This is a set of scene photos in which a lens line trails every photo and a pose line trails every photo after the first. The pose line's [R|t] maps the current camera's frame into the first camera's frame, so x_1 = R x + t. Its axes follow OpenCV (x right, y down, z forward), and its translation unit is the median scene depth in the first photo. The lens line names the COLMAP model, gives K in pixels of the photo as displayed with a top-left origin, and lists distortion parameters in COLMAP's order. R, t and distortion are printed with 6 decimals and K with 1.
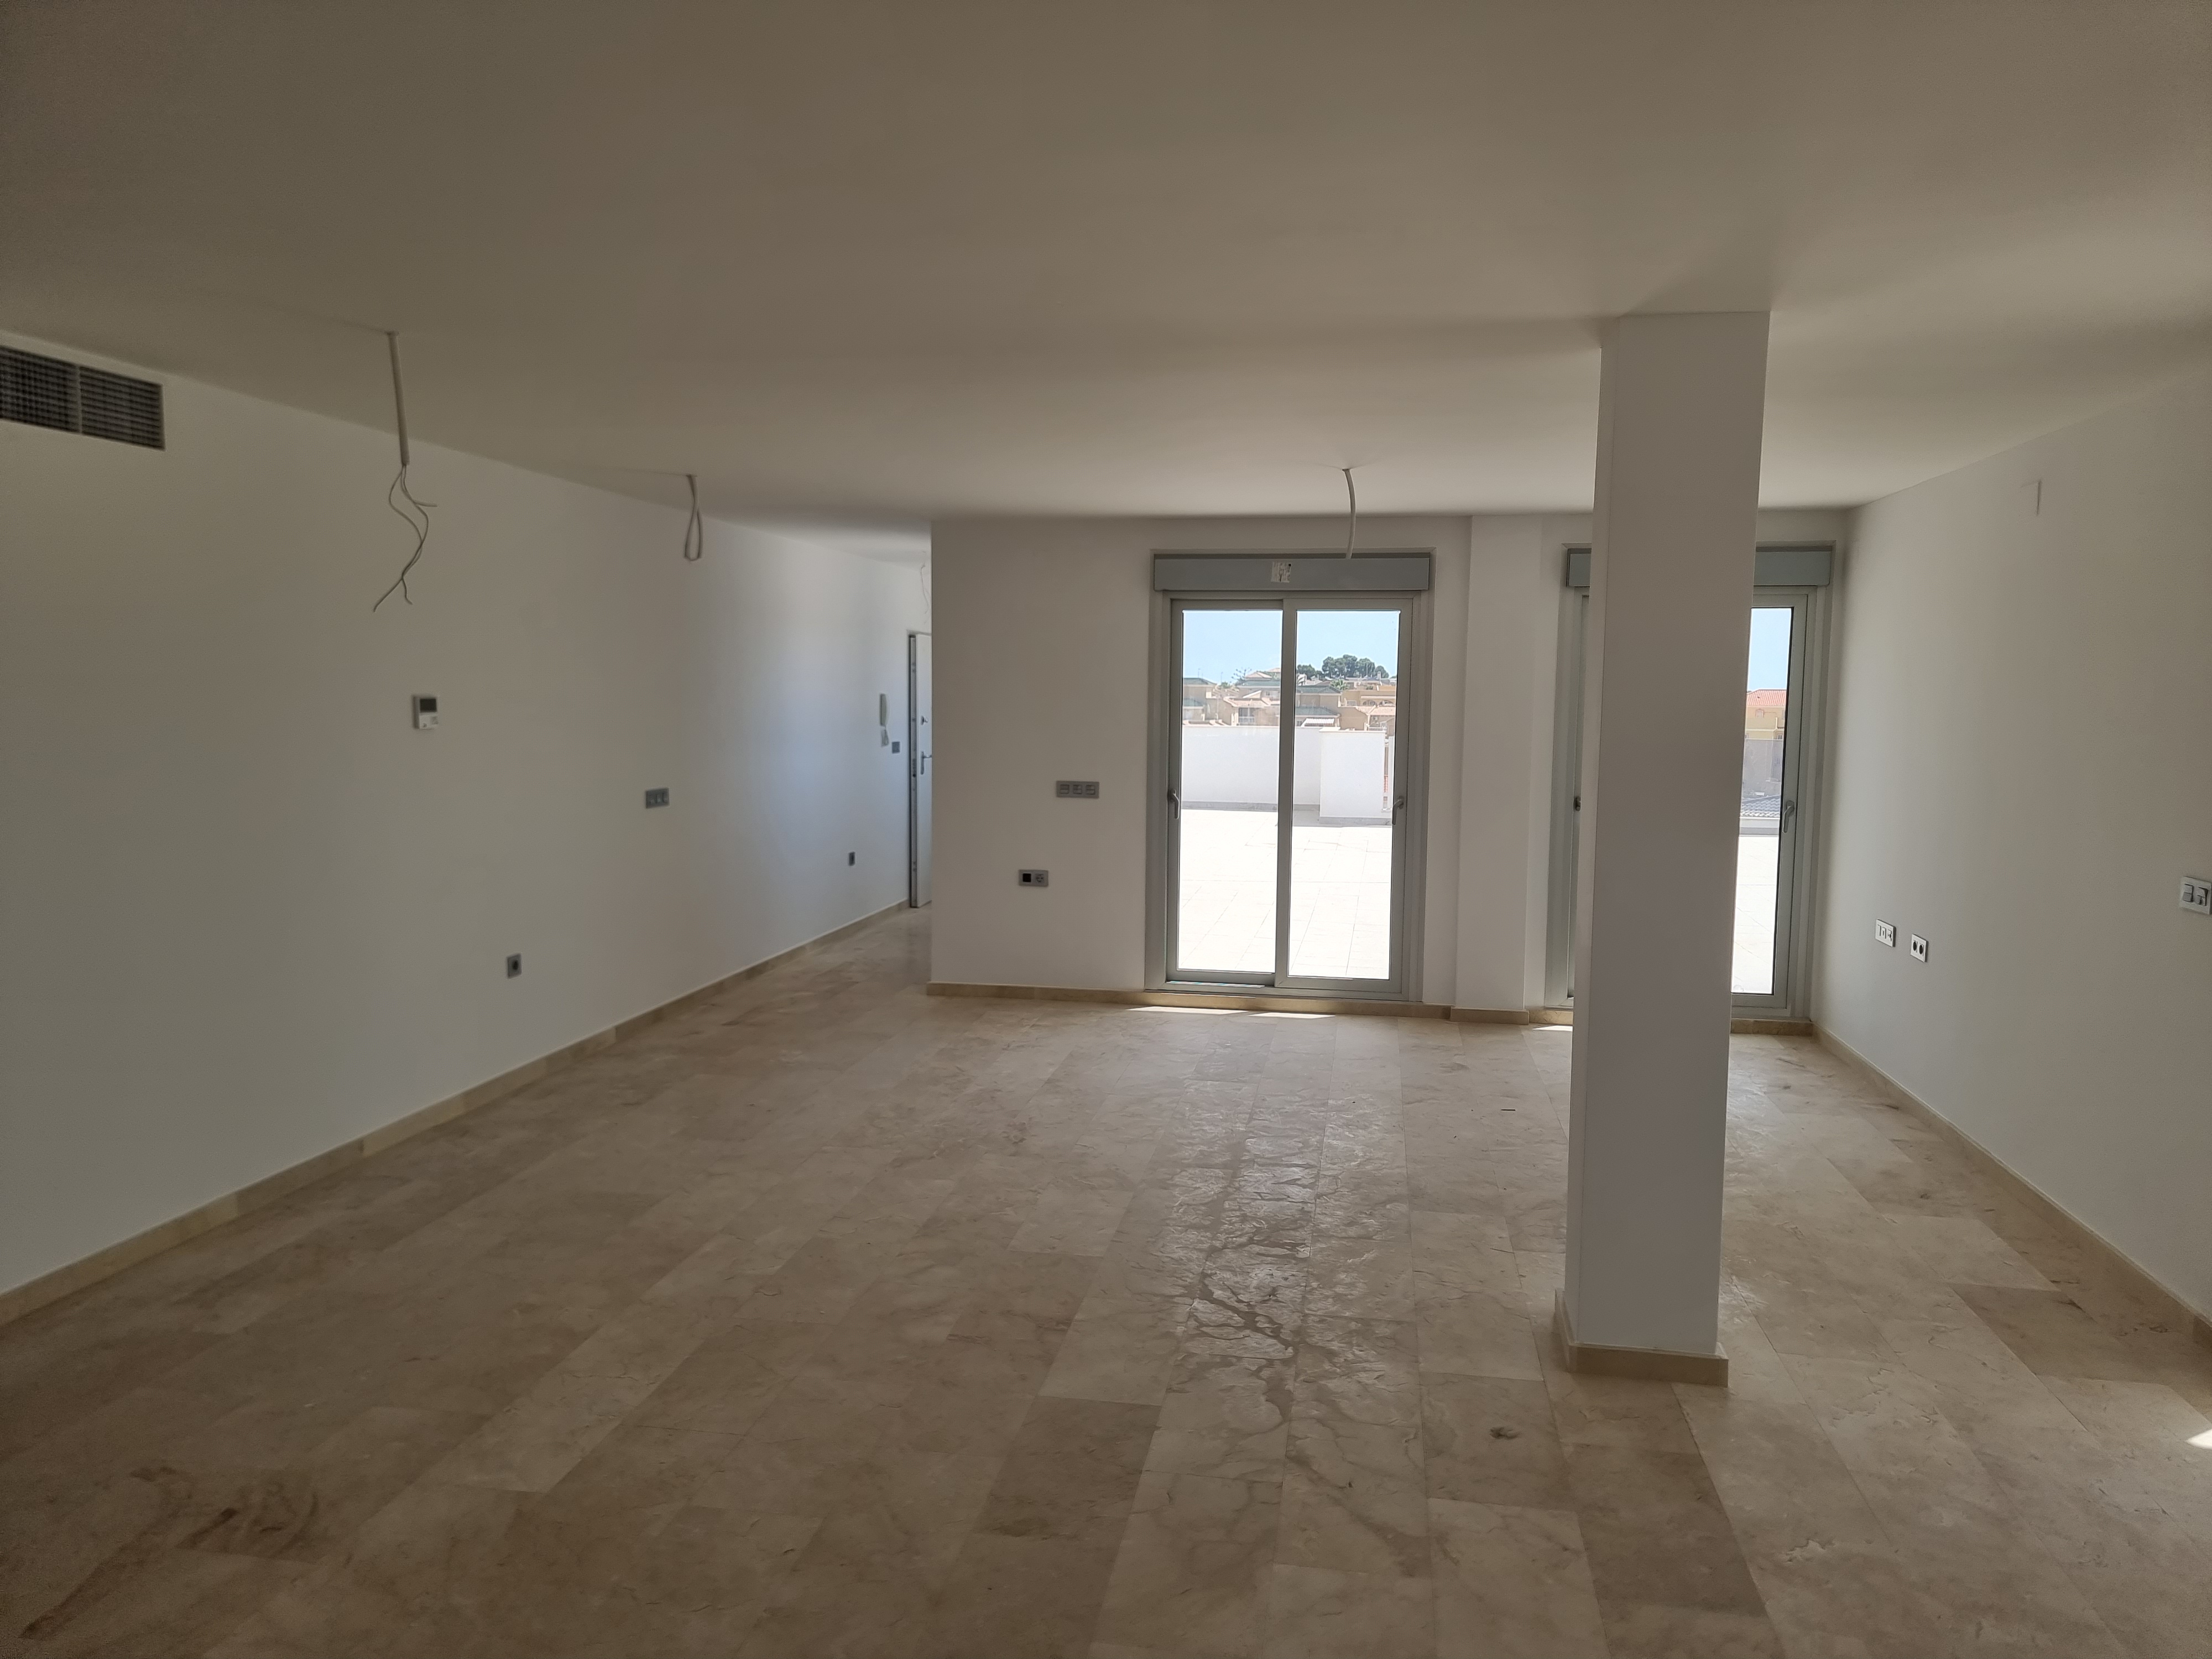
lens RADIAL K [[1549.8, 0, 1114.6], [0, 1549.8, 817.9], [0, 0, 1]] dist [0.078509, -0.055371]
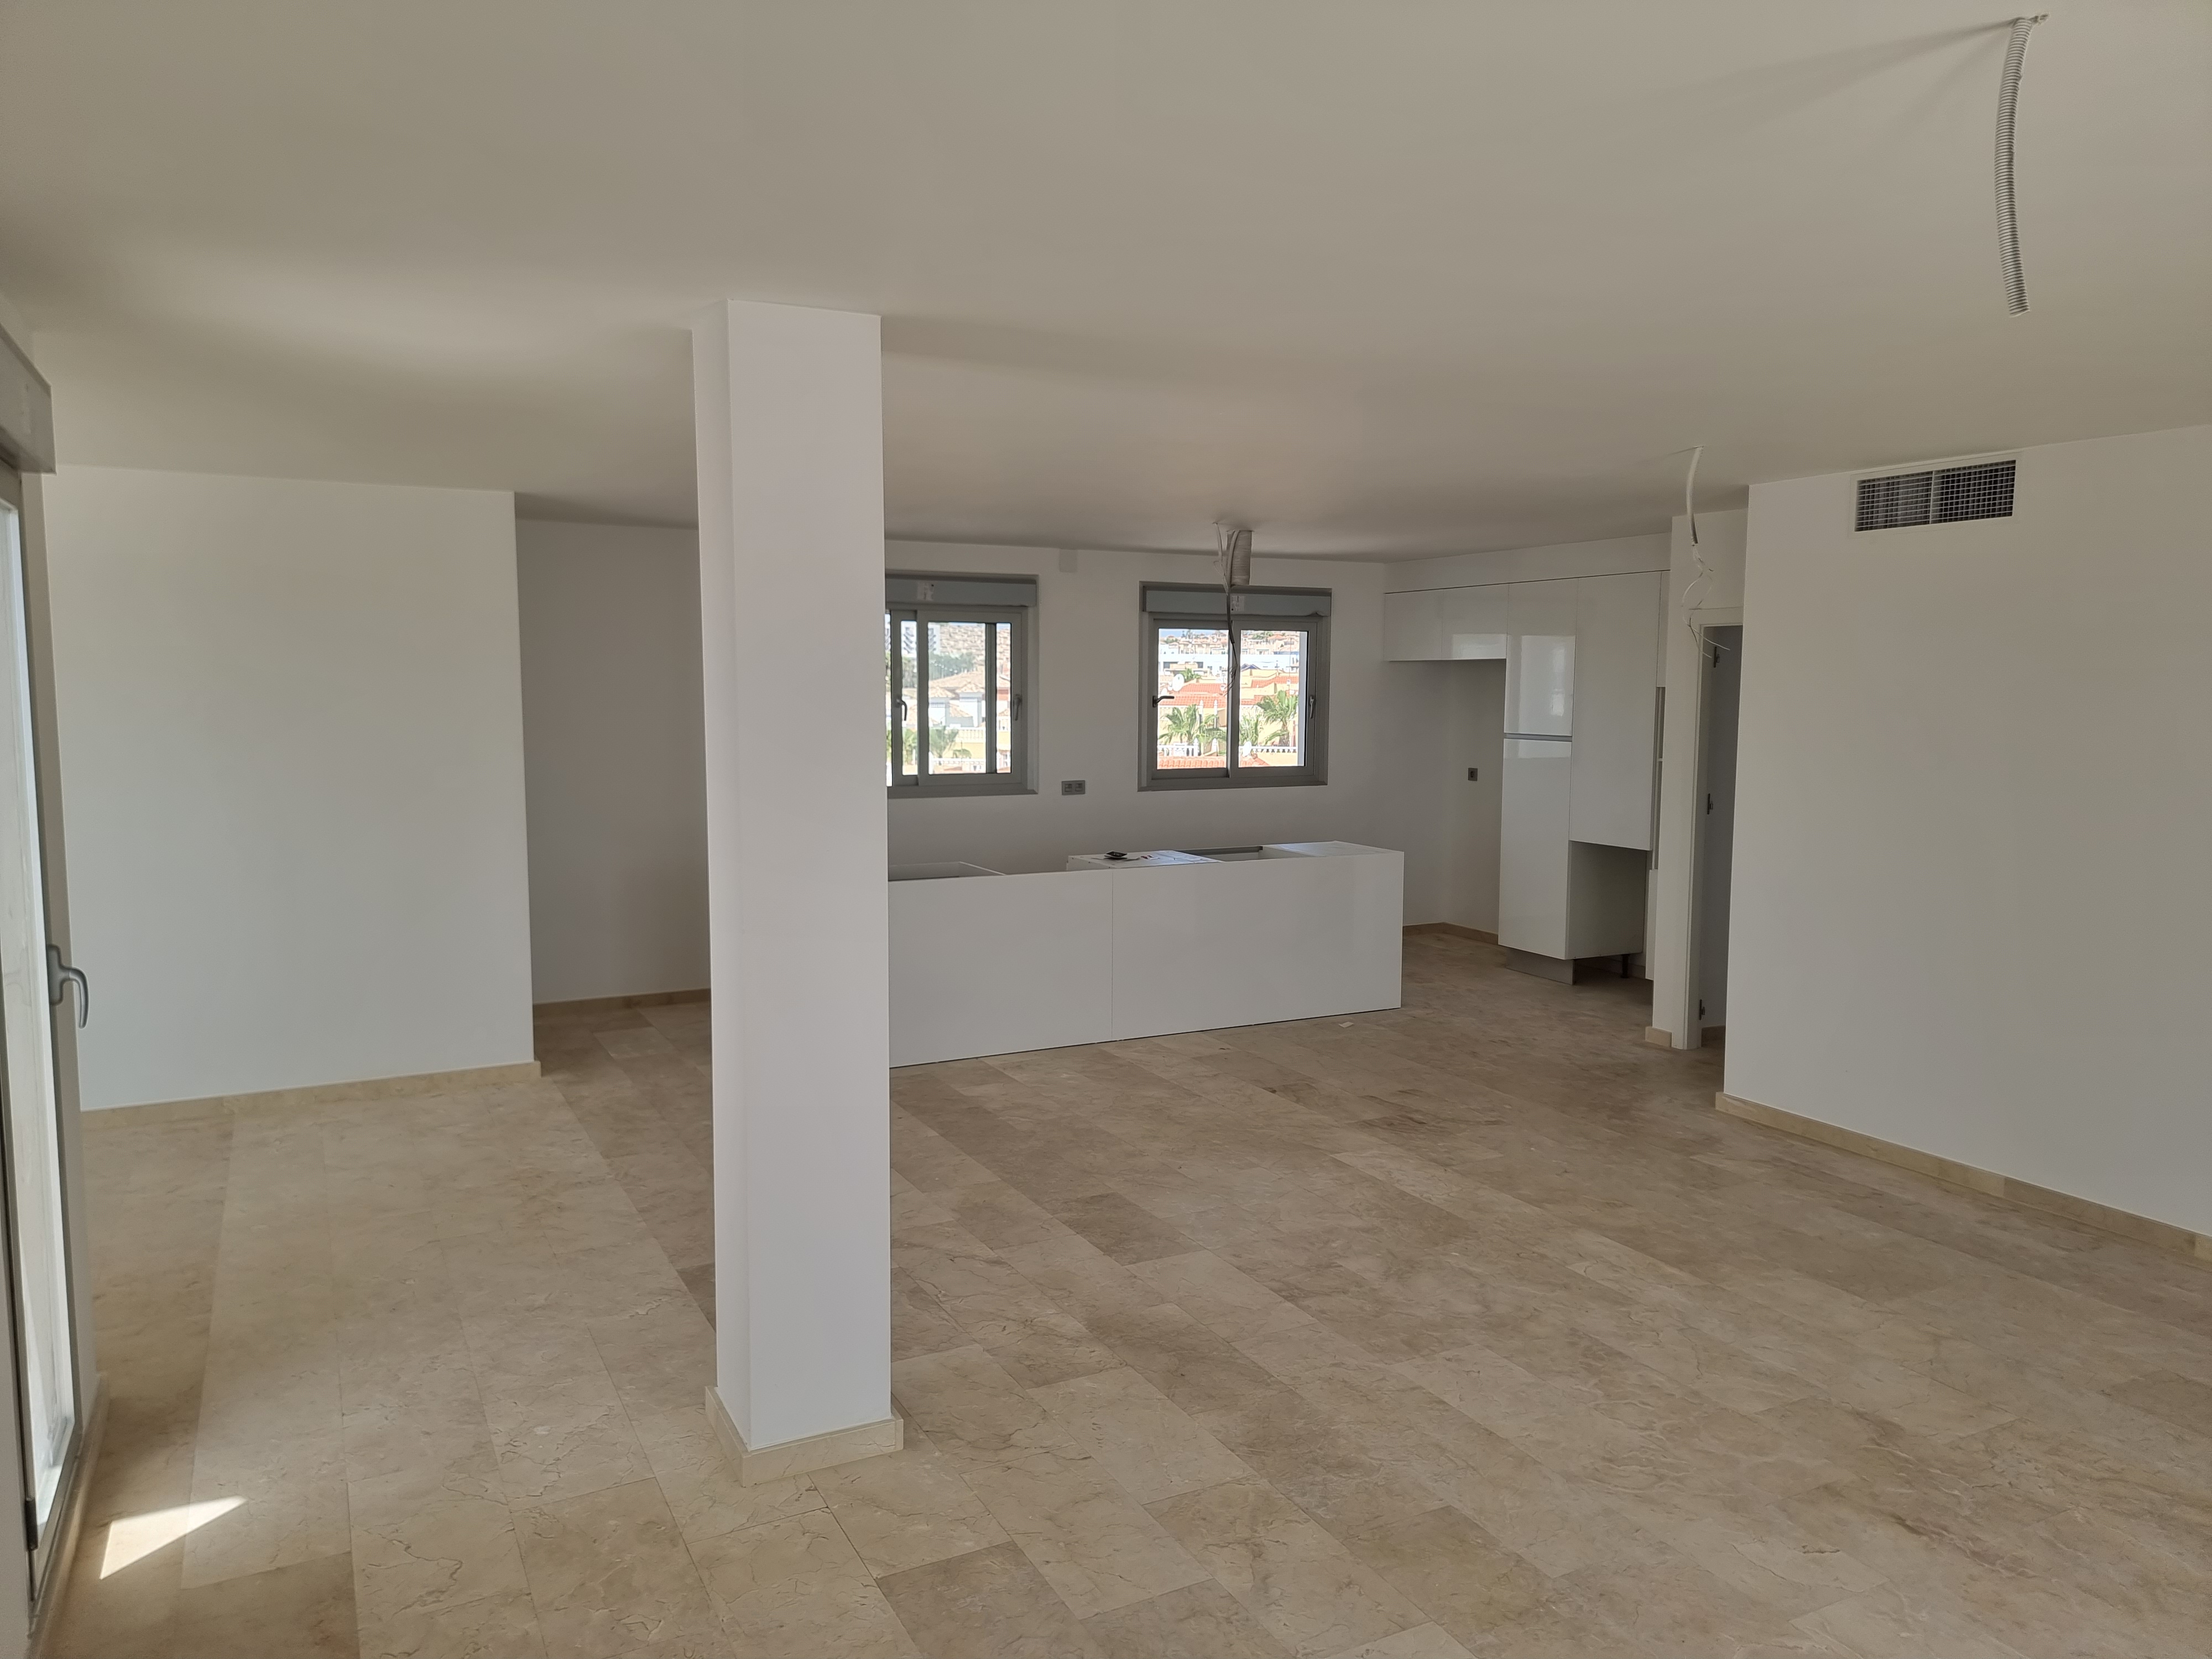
lens RADIAL K [[1549.8, 0, 1116.6], [0, 1549.8, 817.4], [0, 0, 1]] dist [0.078509, -0.055371]
pose [[-0.792842, 0.040317, -0.608092, 0.598110], [-0.064565, 0.986637, 0.149596, -0.135404], [0.605997, 0.157867, -0.779644, 1.449568]]
